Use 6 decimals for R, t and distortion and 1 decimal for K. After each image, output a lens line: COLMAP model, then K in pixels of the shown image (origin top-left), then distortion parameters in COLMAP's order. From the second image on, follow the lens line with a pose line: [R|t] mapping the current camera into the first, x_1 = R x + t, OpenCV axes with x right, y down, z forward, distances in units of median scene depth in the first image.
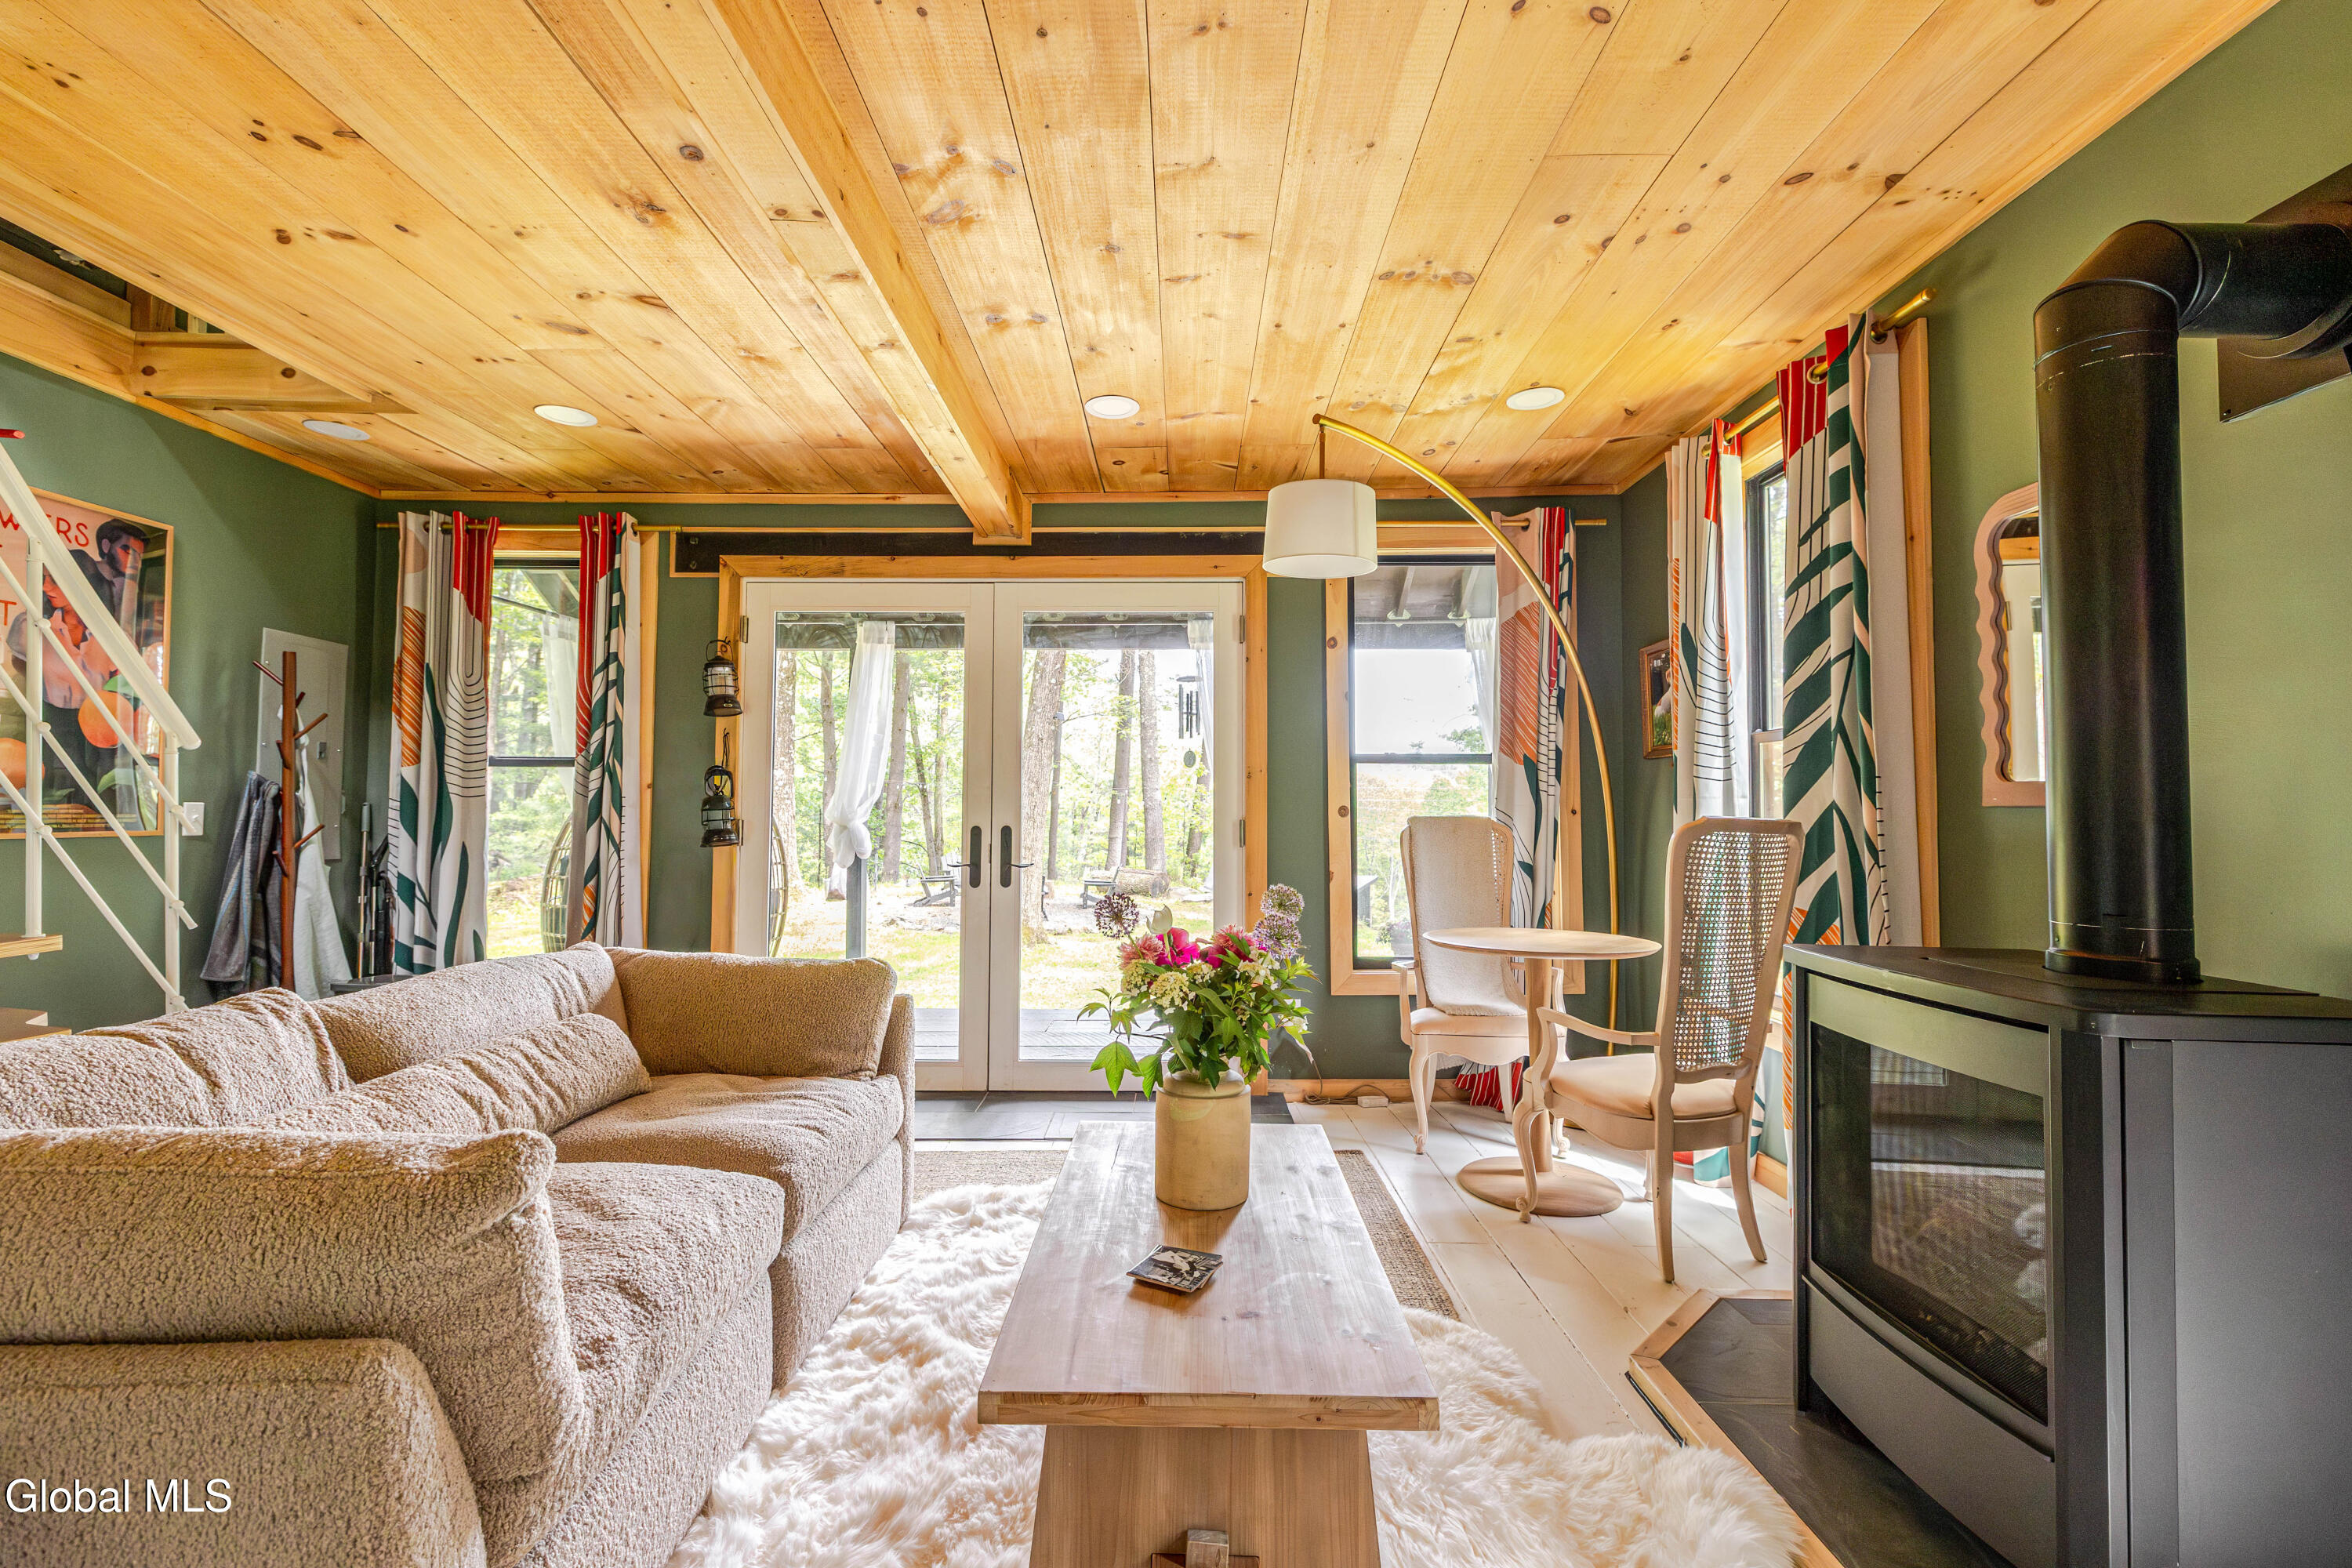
lens RADIAL K [[1015.4, 0, 1176.0], [0, 1015.4, 784.0], [0, 0, 1]] dist [0.000859, 0.000081]
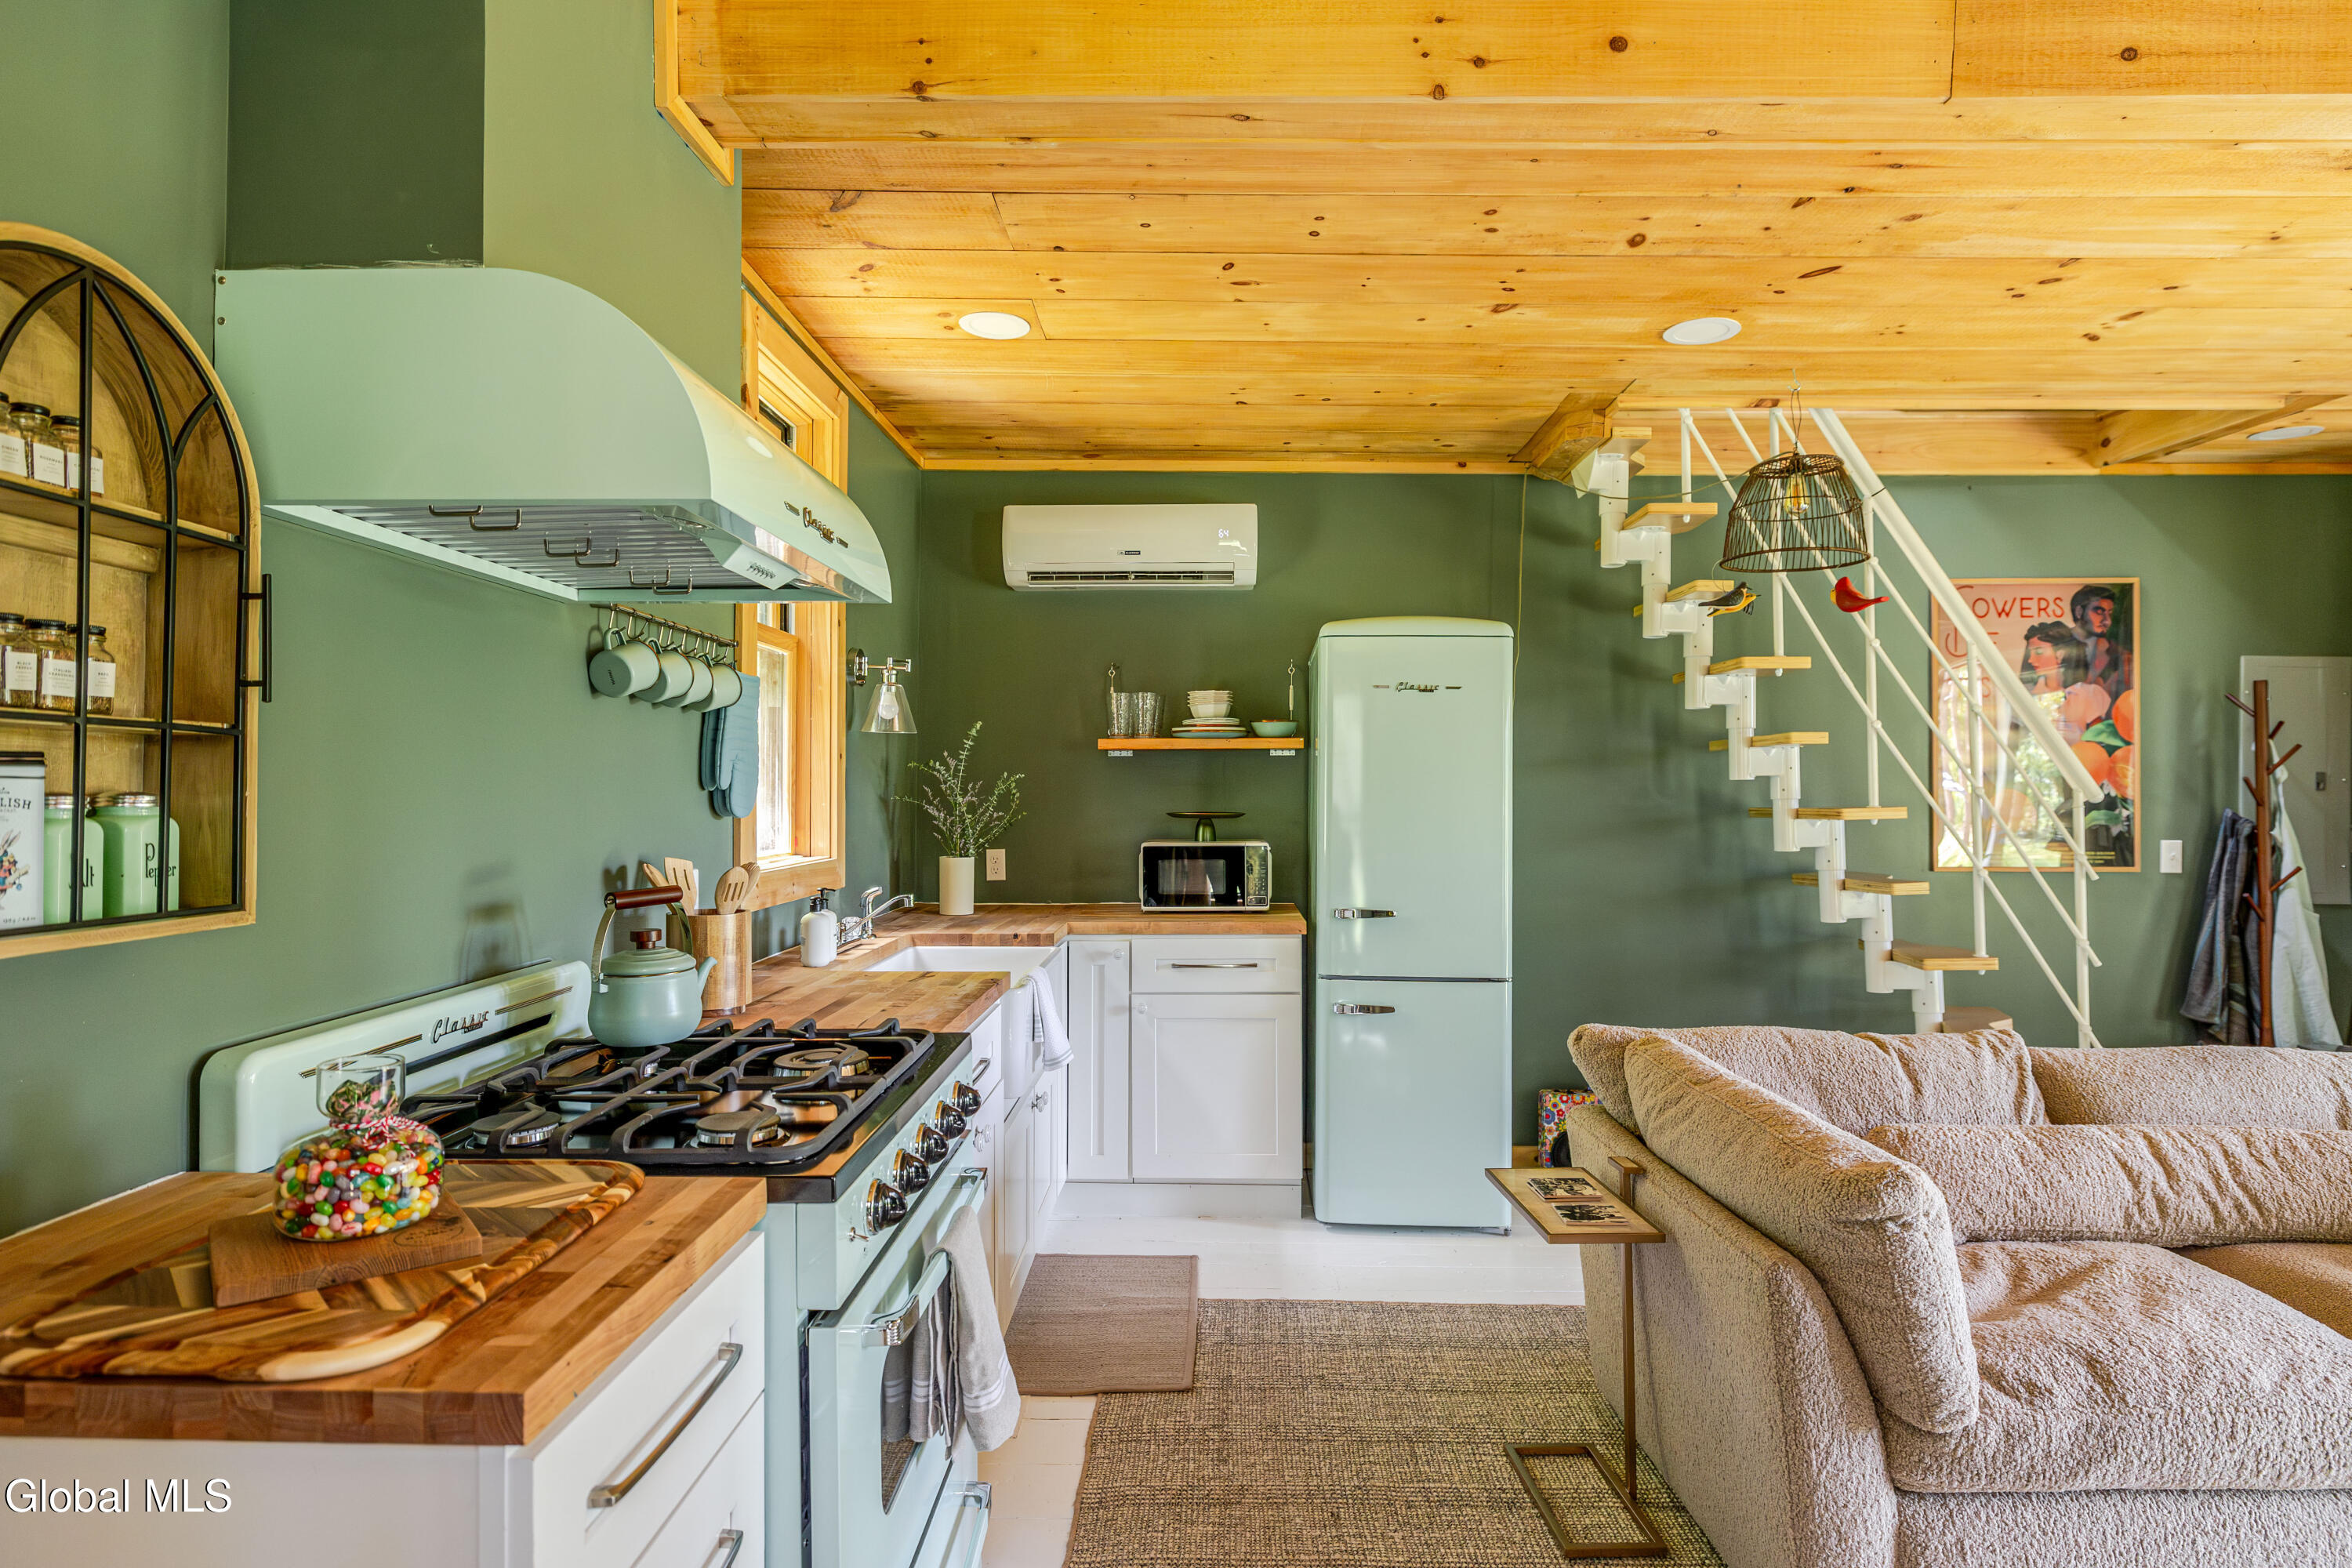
lens RADIAL K [[1266.1, 0, 1176.0], [0, 1266.1, 784.0], [0, 0, 1]] dist [0.001458, 0.000259]
pose [[-0.023336, -0.009012, -0.999687, 0.363330], [0.025403, 0.999631, -0.009604, -0.056870], [0.999405, -0.025619, -0.023098, 0.035291]]
